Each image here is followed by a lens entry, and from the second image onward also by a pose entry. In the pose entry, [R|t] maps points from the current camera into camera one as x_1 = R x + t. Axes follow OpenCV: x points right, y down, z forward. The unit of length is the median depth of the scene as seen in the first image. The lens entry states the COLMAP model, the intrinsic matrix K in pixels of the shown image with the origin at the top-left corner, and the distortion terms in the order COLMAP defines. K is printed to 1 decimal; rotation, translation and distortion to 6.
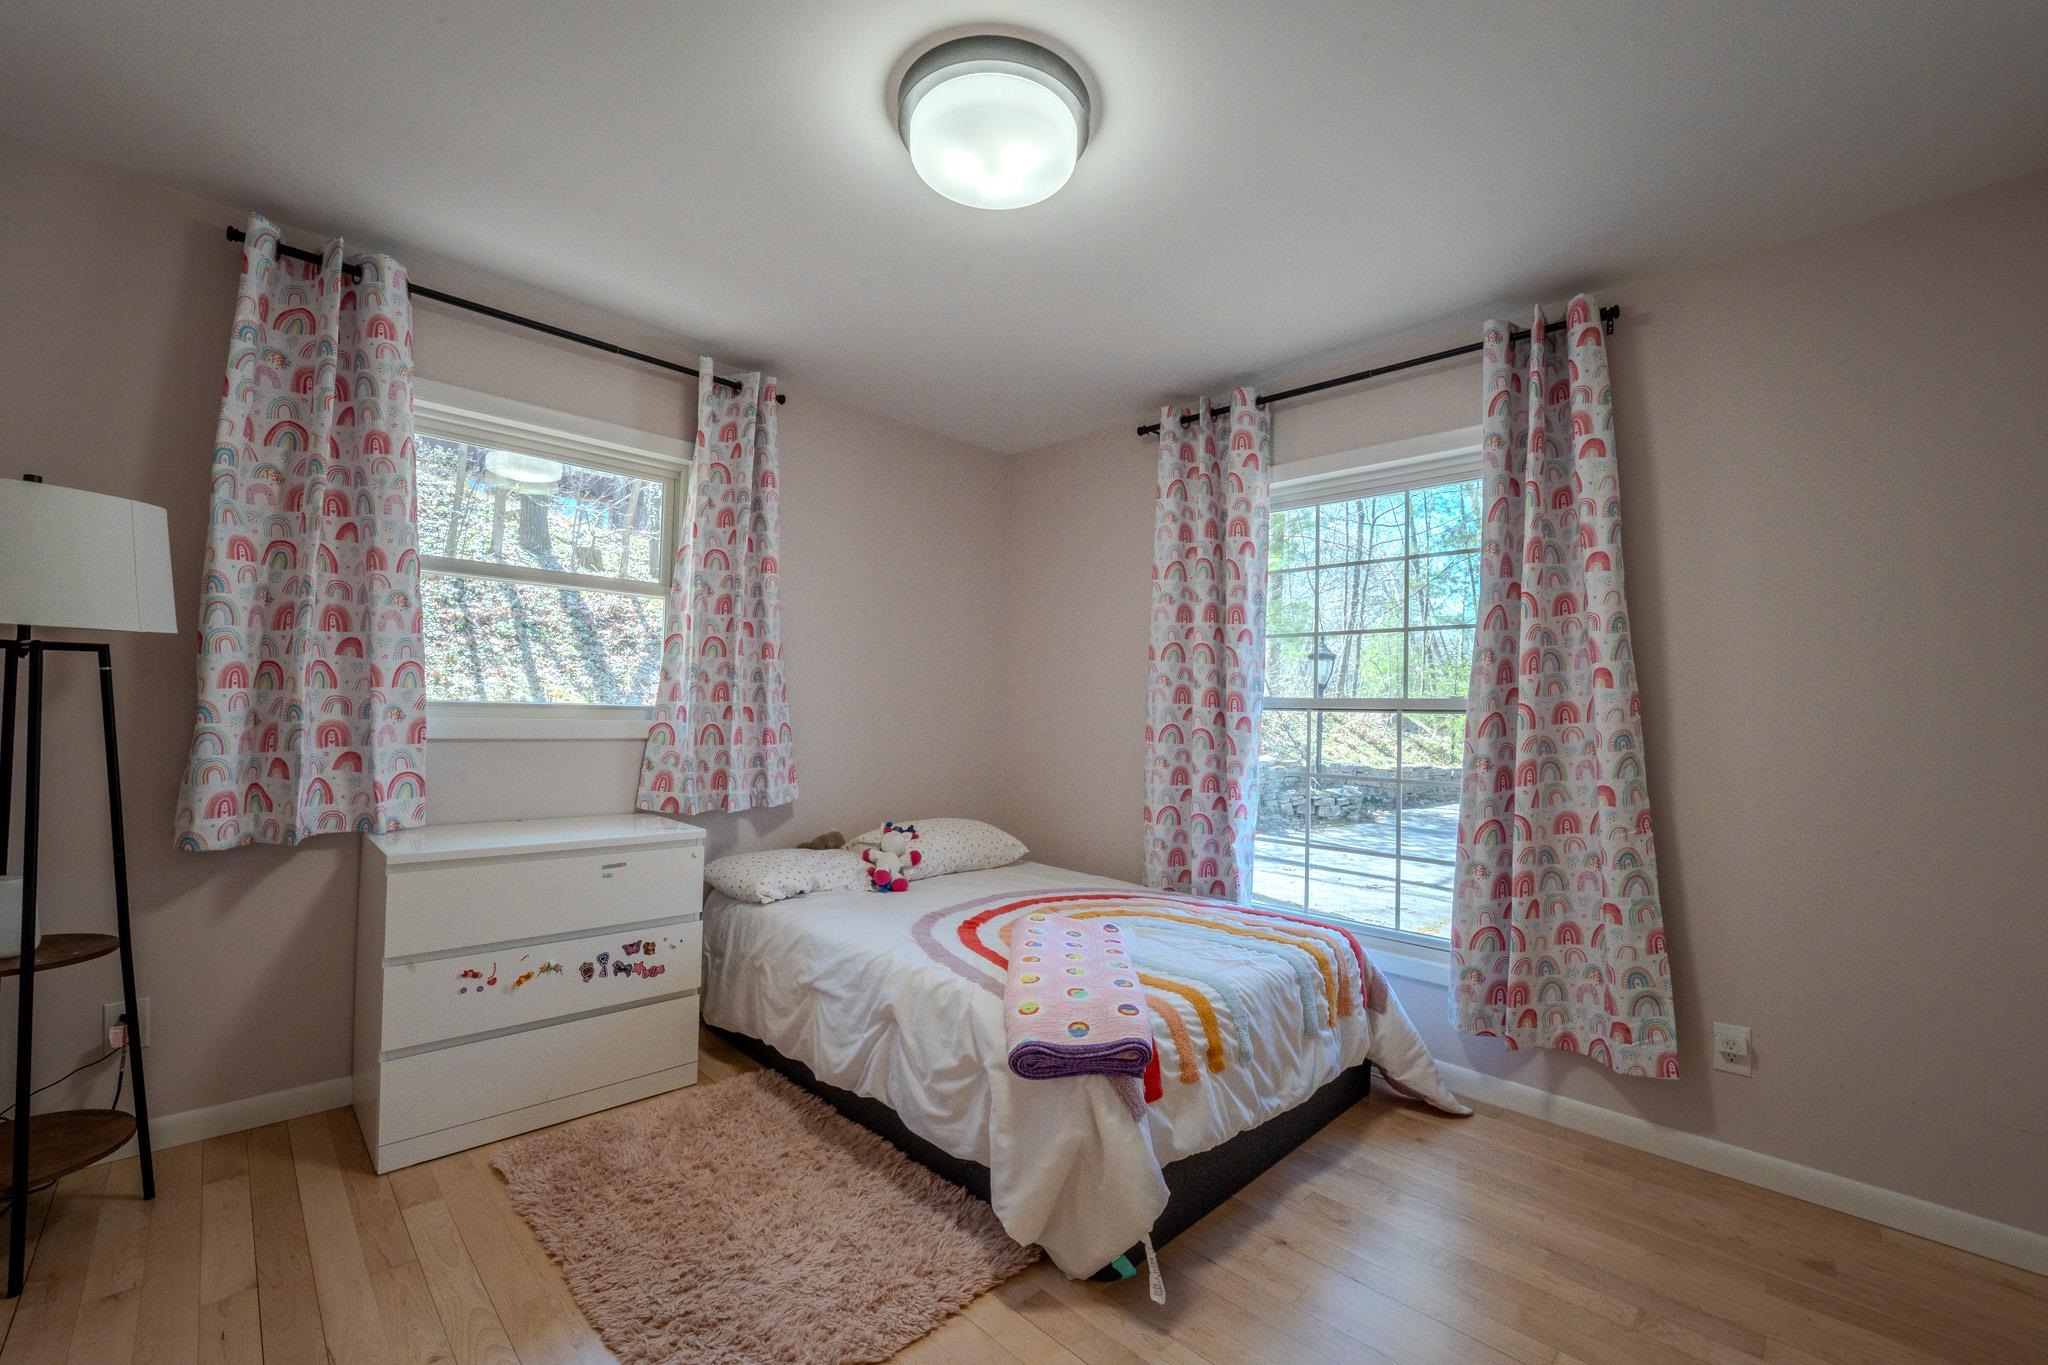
lens RADIAL K [[835.9, 0, 1024.0], [0, 835.9, 682.5], [0, 0, 1]] dist [-0.020135, 0.000199]
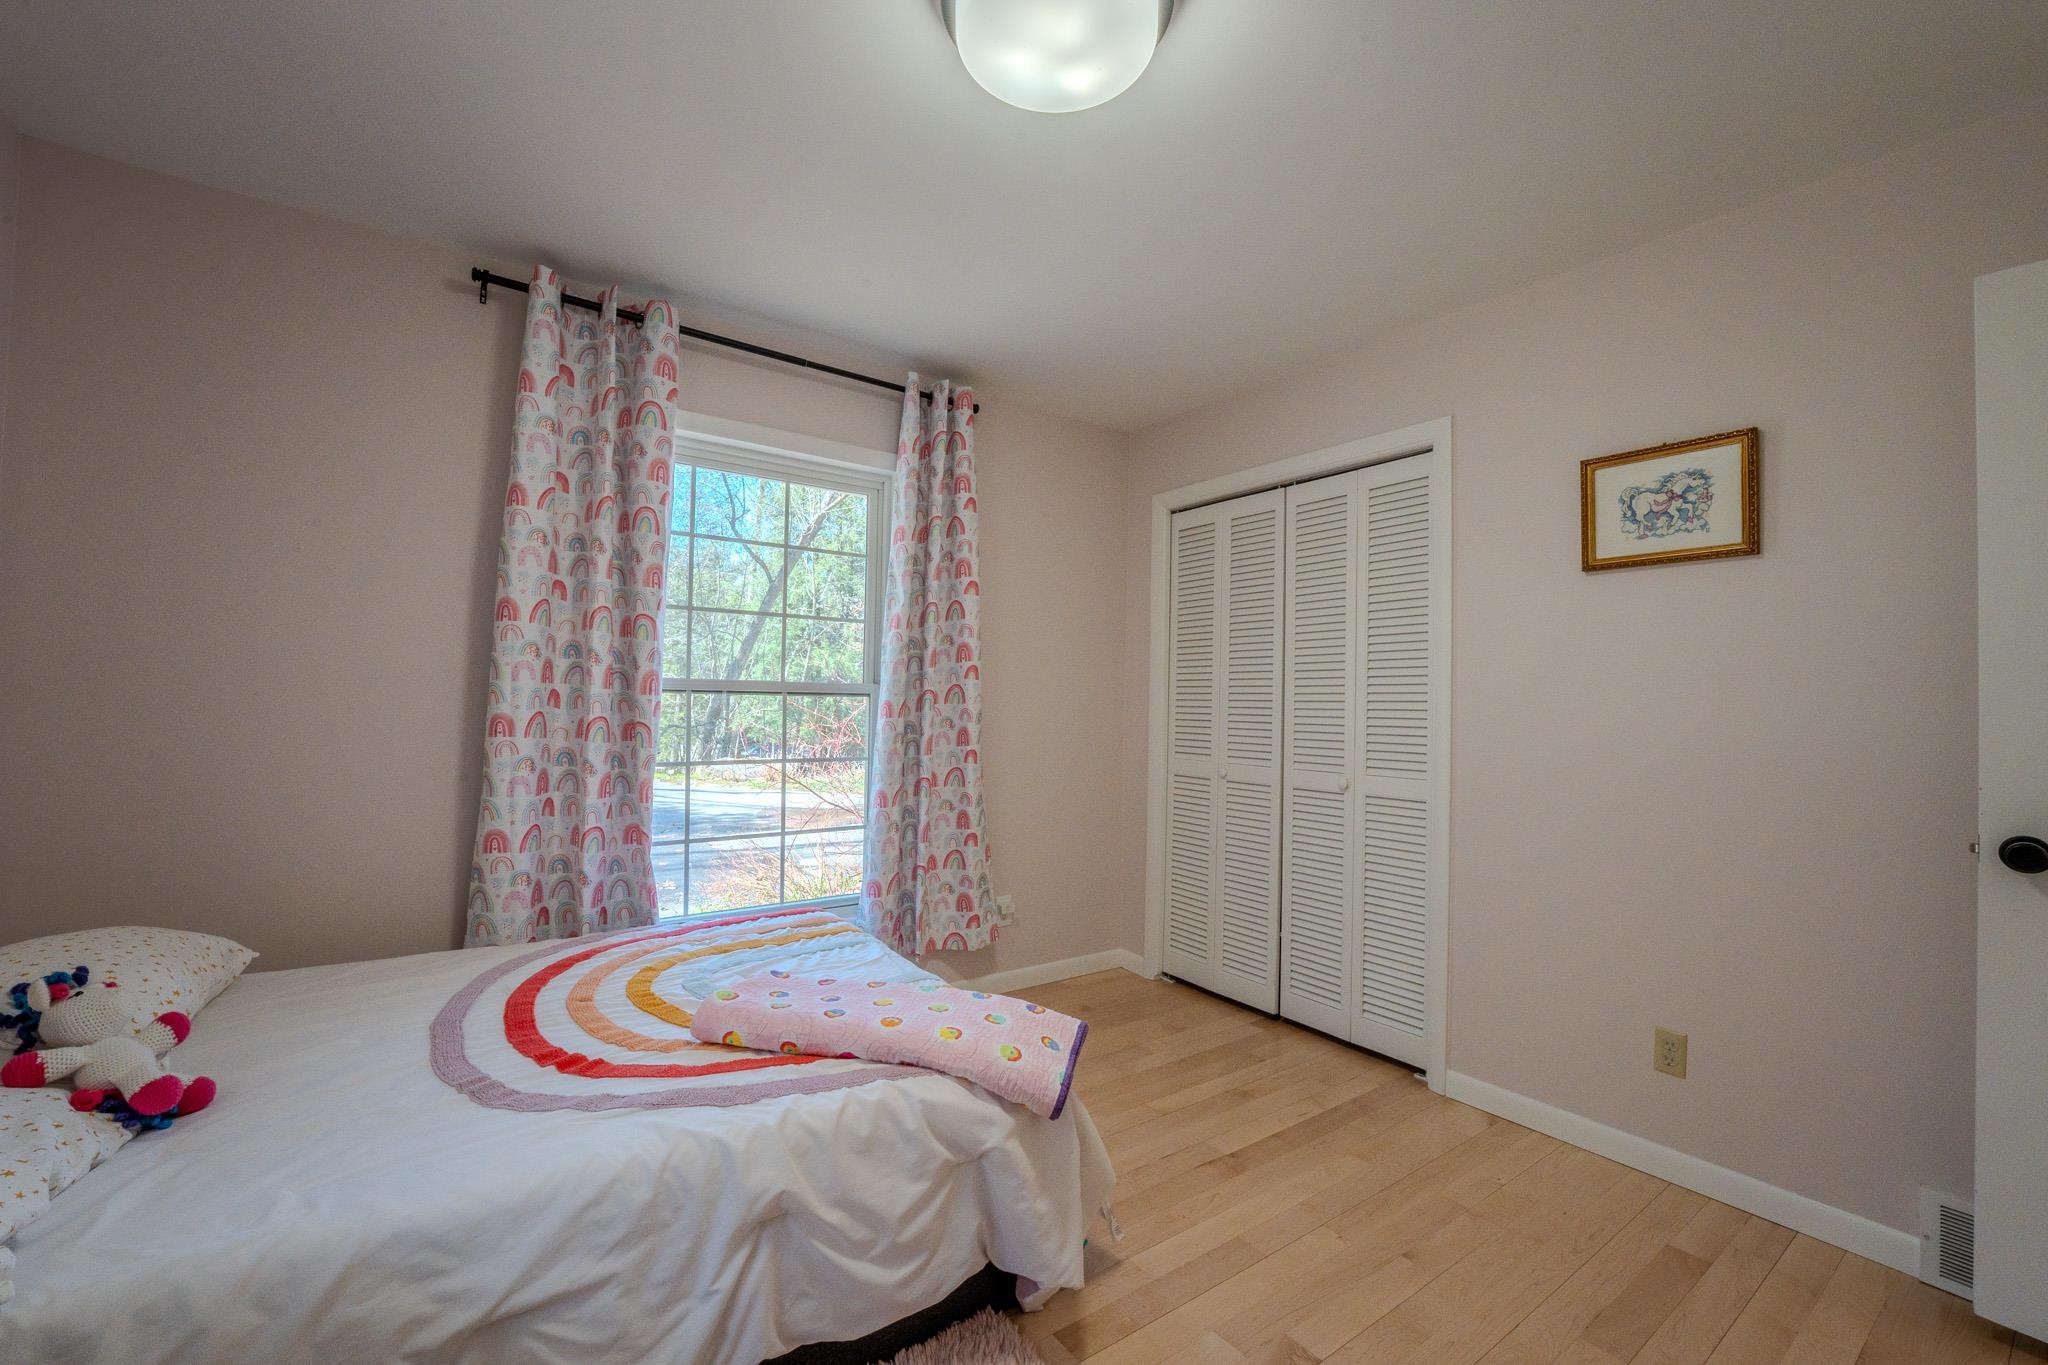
lens RADIAL K [[835.9, 0, 1024.0], [0, 835.9, 682.5], [0, 0, 1]] dist [-0.020135, 0.000199]
pose [[0.165836, 0.004936, 0.986141, -0.641854], [-0.049526, 0.998767, 0.003329, 0.002076], [-0.984909, -0.049392, 0.165877, 0.651401]]
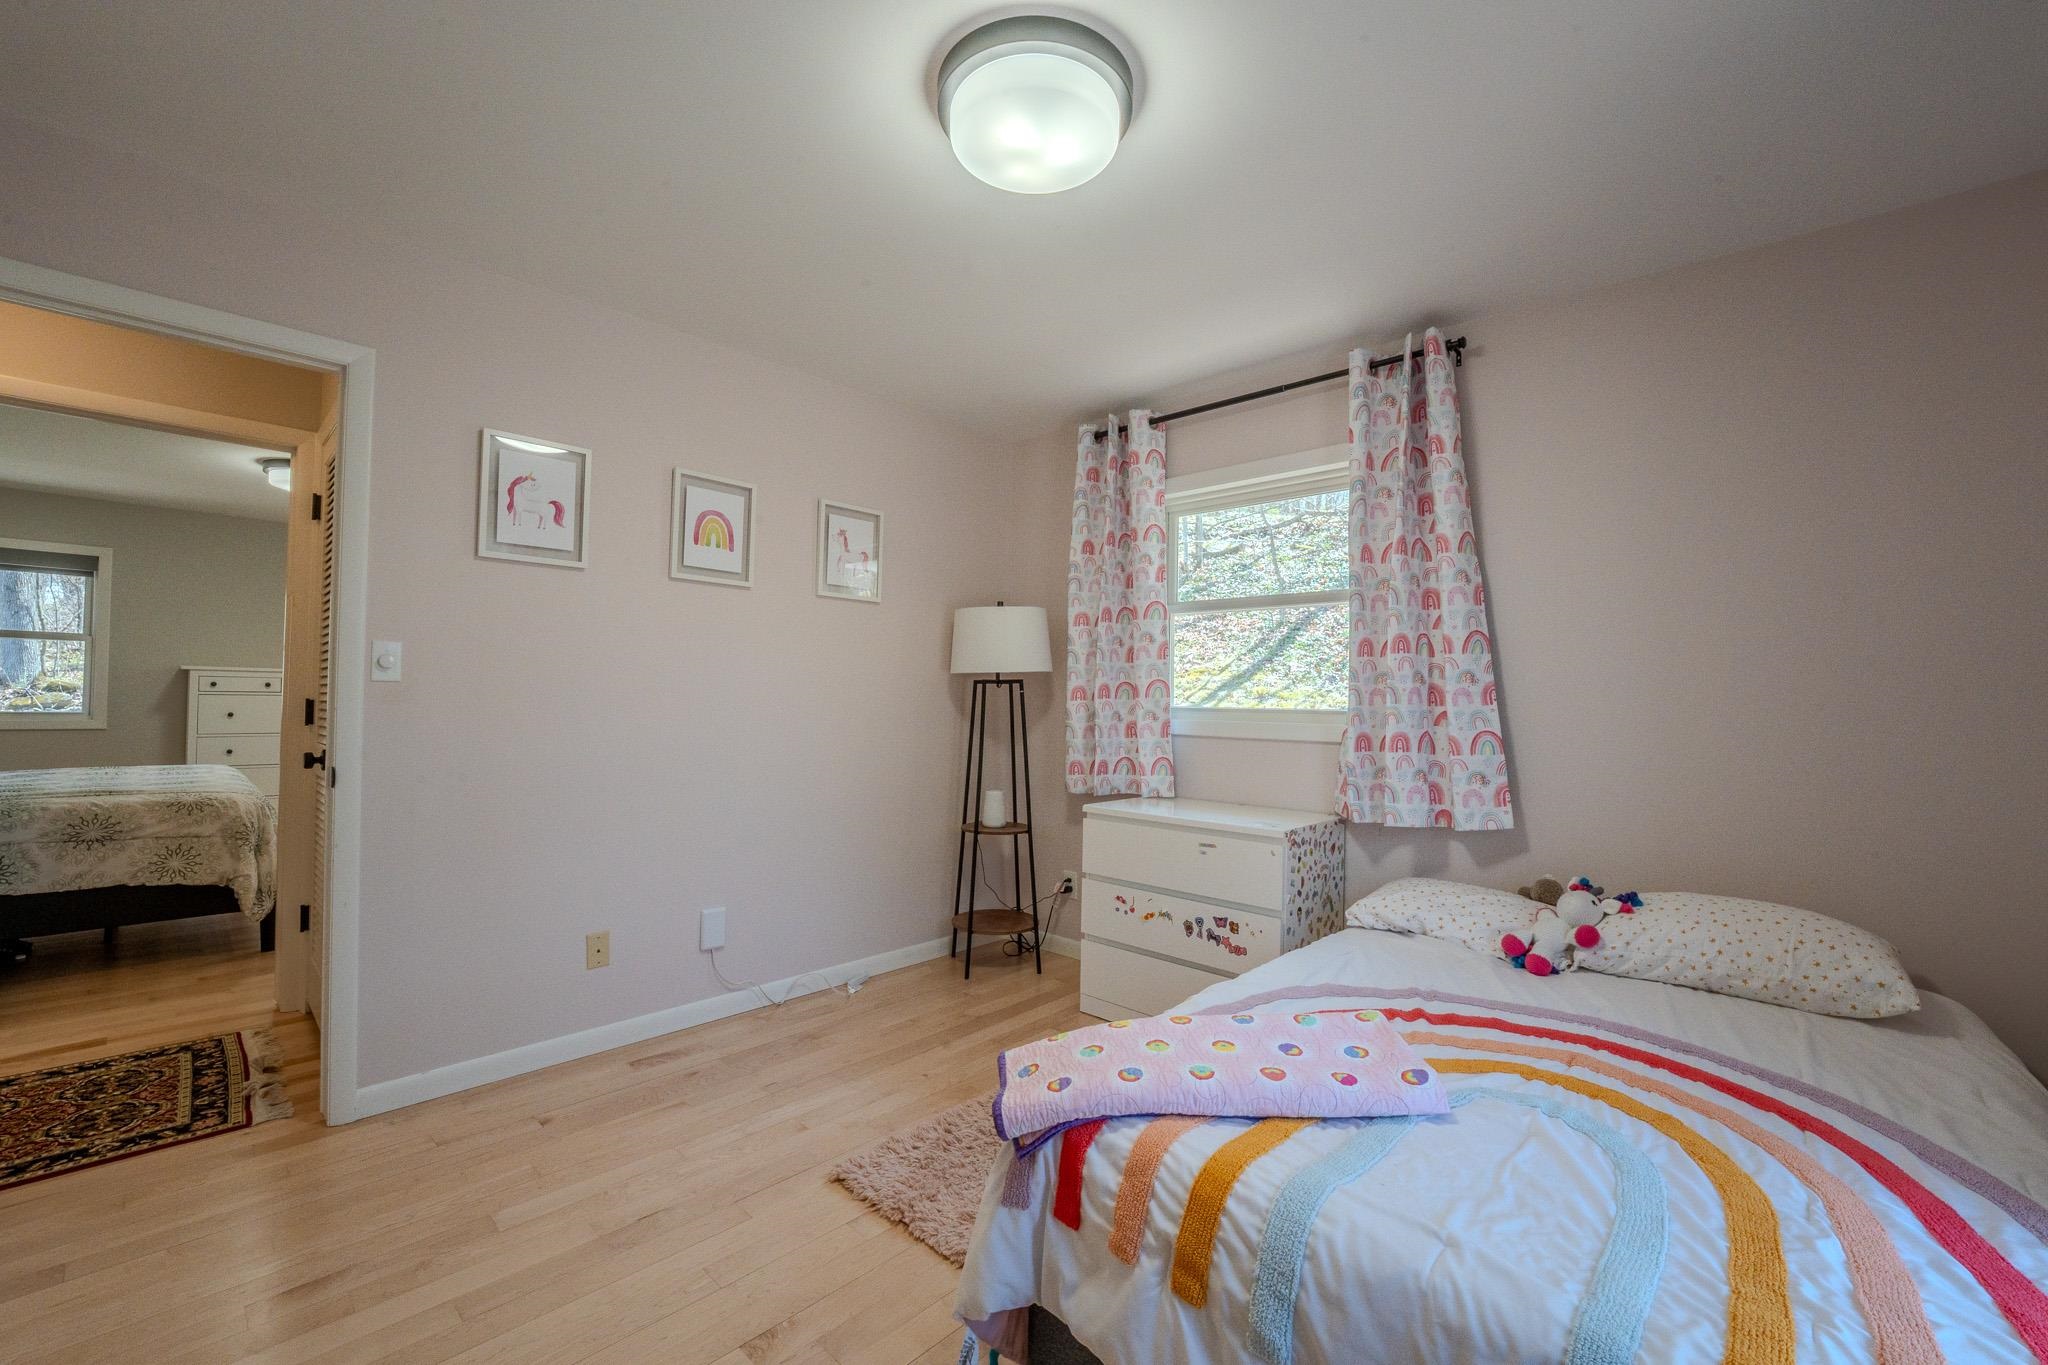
lens RADIAL K [[835.9, 0, 1024.0], [0, 835.9, 682.5], [0, 0, 1]] dist [-0.020135, 0.000199]
pose [[0.038757, -0.045305, -0.998221, 0.686520], [0.018590, 0.998831, -0.044611, 0.039307], [0.999076, -0.016828, 0.039554, 0.706891]]
